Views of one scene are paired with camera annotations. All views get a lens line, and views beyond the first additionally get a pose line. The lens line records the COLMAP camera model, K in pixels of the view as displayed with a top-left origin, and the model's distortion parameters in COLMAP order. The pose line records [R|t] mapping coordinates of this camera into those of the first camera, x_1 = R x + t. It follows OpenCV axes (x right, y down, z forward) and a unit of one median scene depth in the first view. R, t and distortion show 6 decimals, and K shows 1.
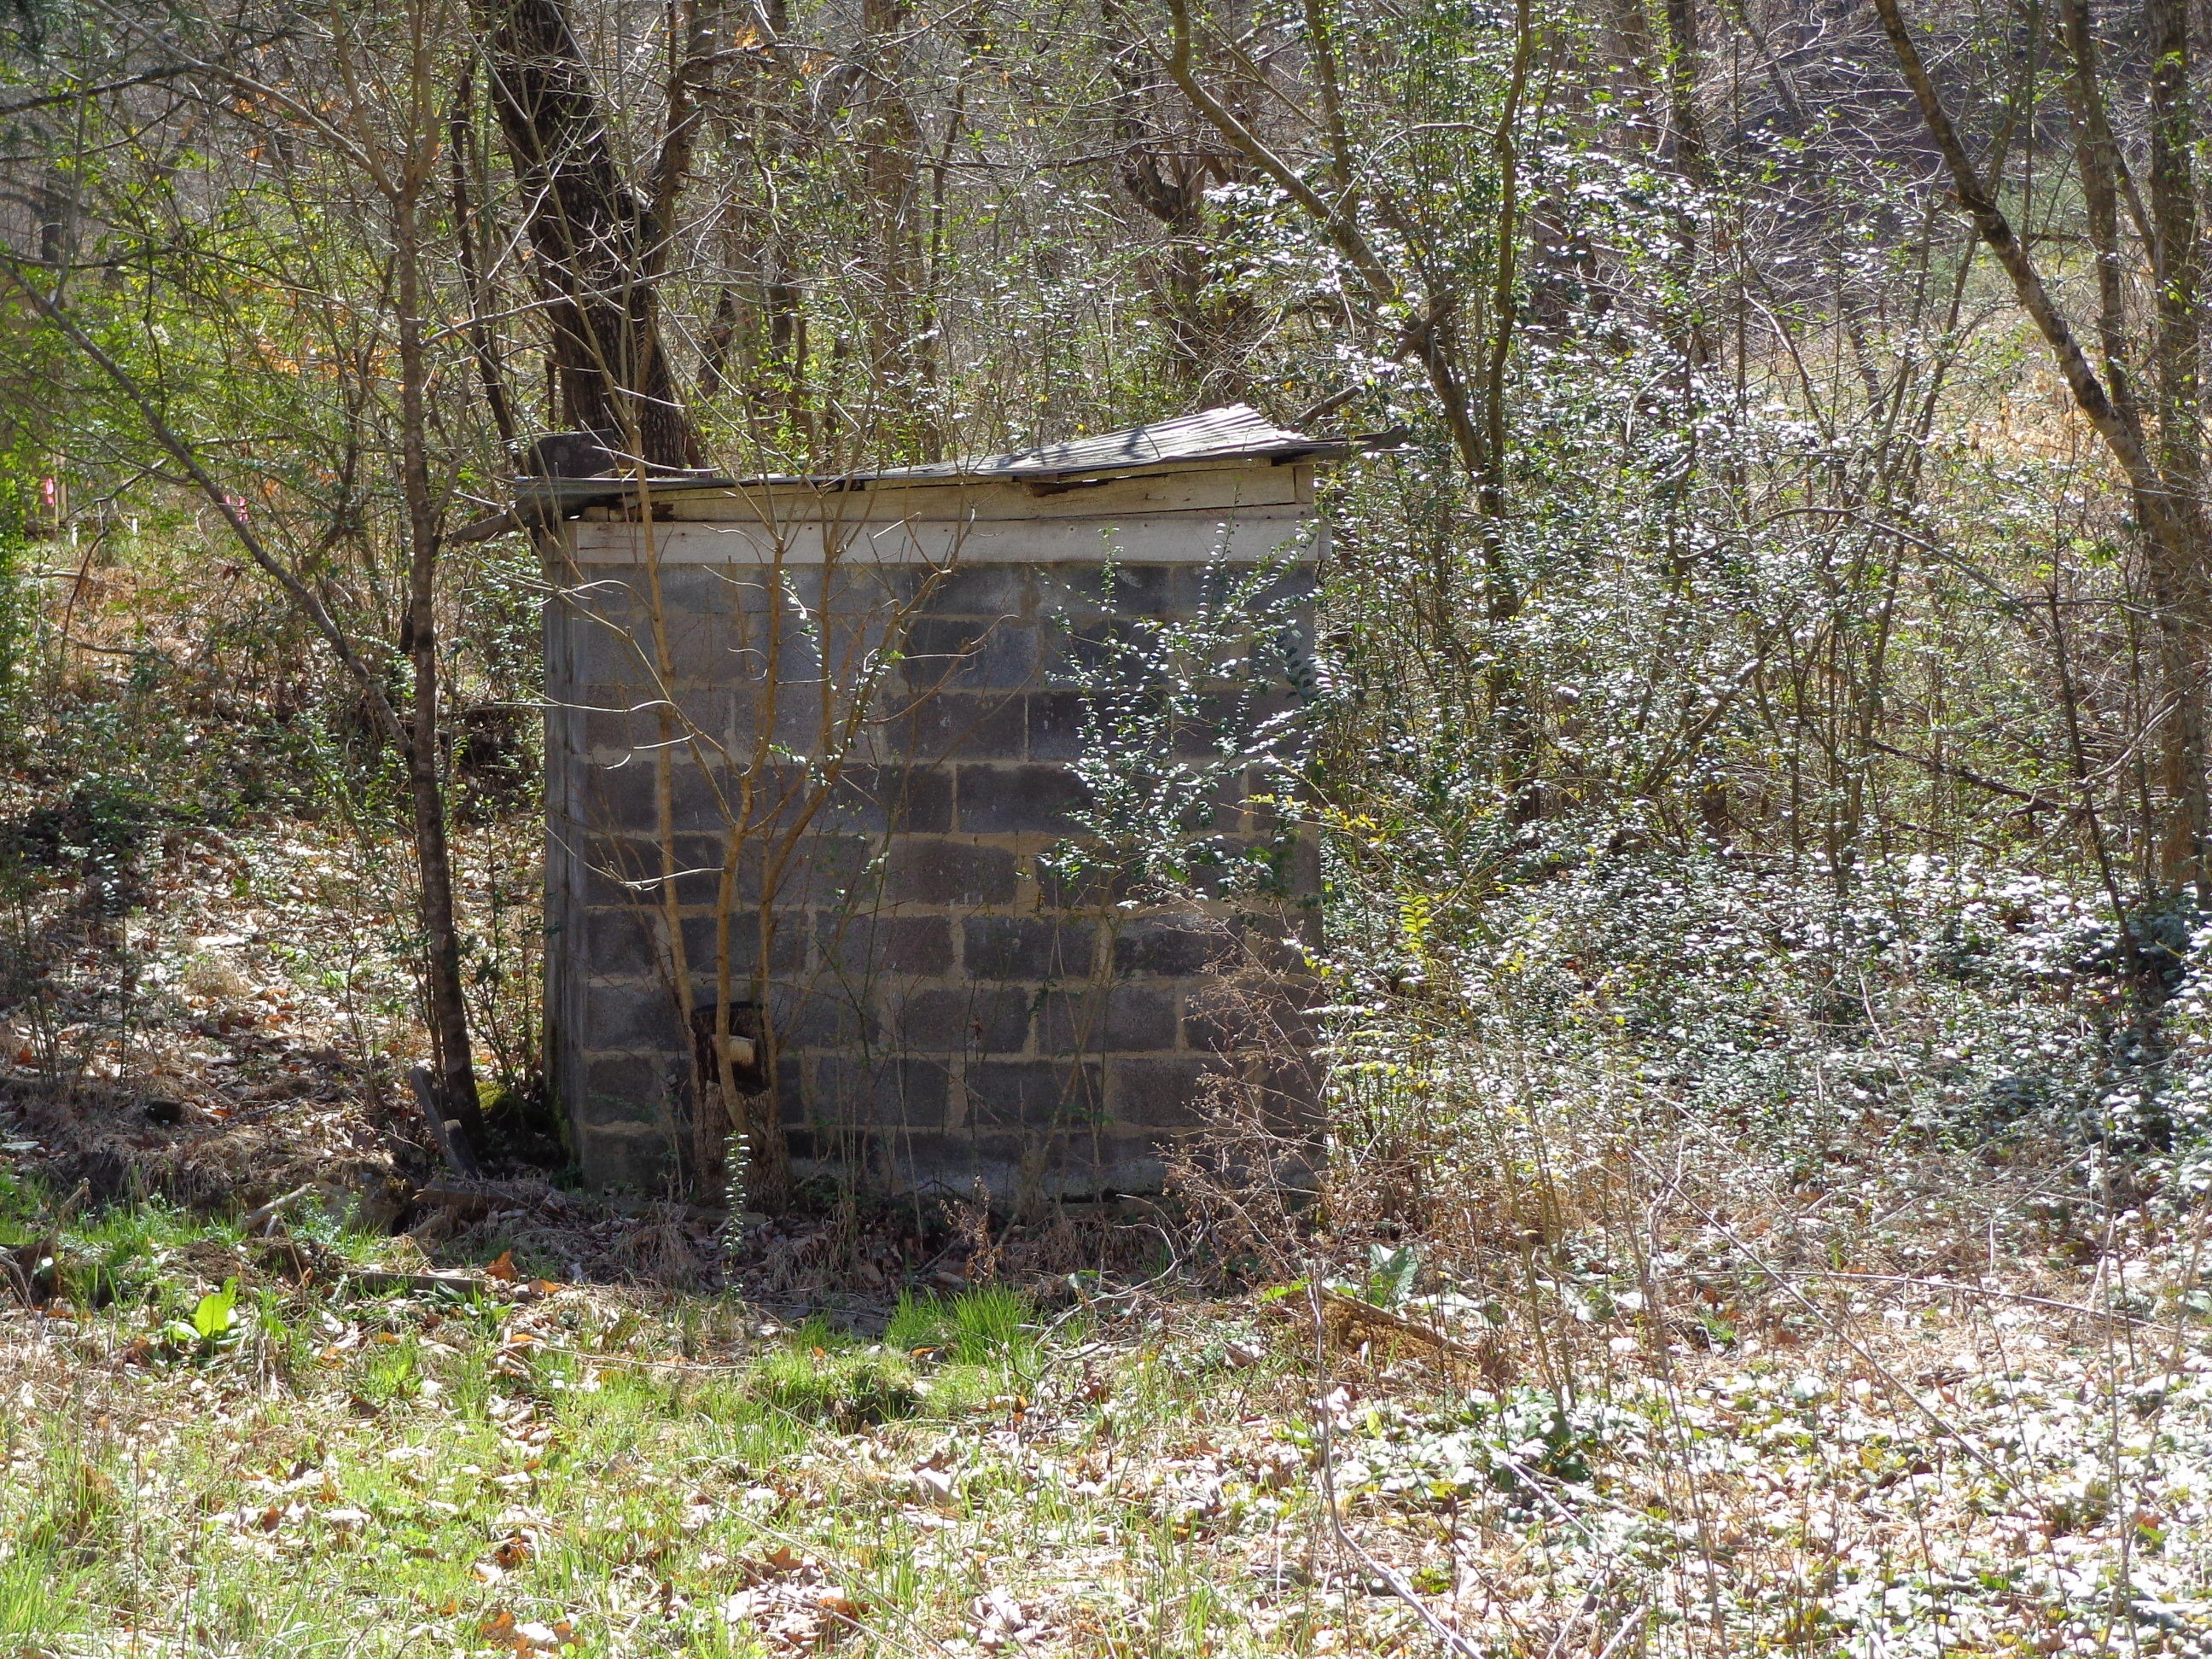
lens RADIAL K [[6046.2, 0, 1106.0], [0, 6046.2, 829.5], [0, 0, 1]] dist [0.058826, 0.119508]
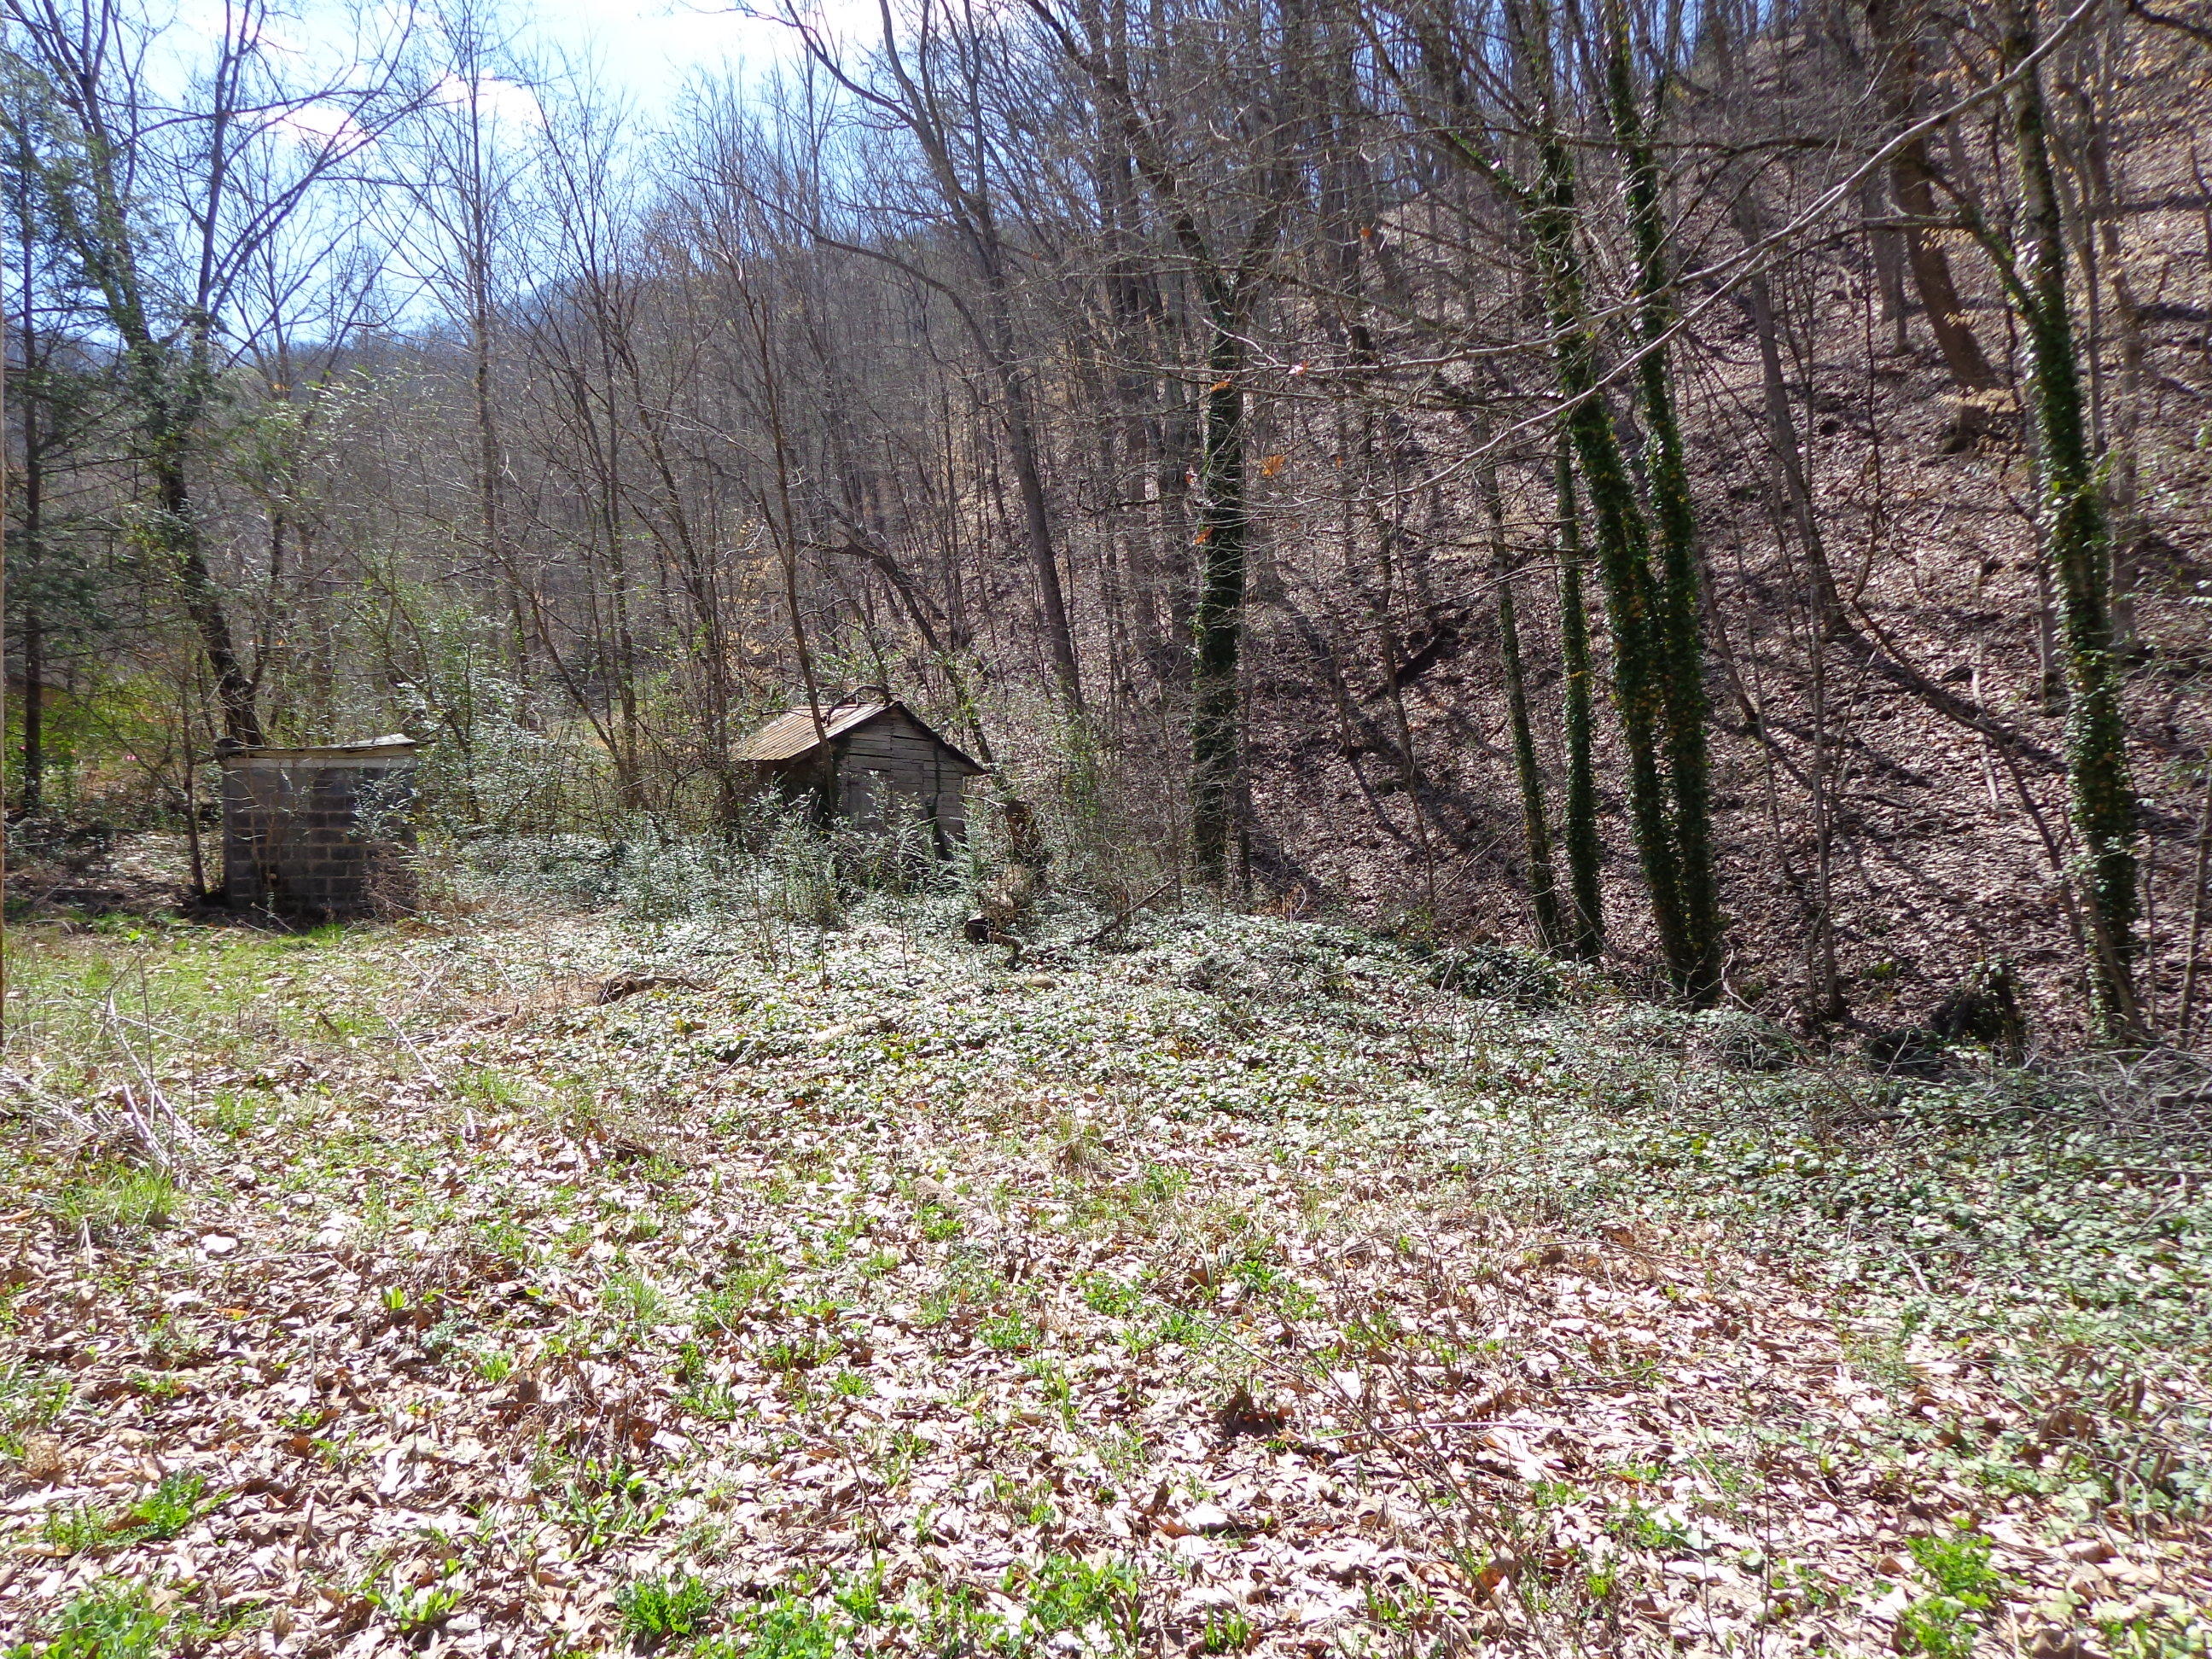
lens RADIAL K [[1558.0, 0, 1114.2], [0, 1558.0, 817.7], [0, 0, 1]] dist [-0.003509, 0.007561]
pose [[0.911719, -0.008154, 0.410735, 0.028957], [0.015764, 0.999761, -0.015144, 0.017381], [-0.410513, 0.020281, 0.911629, -0.257359]]
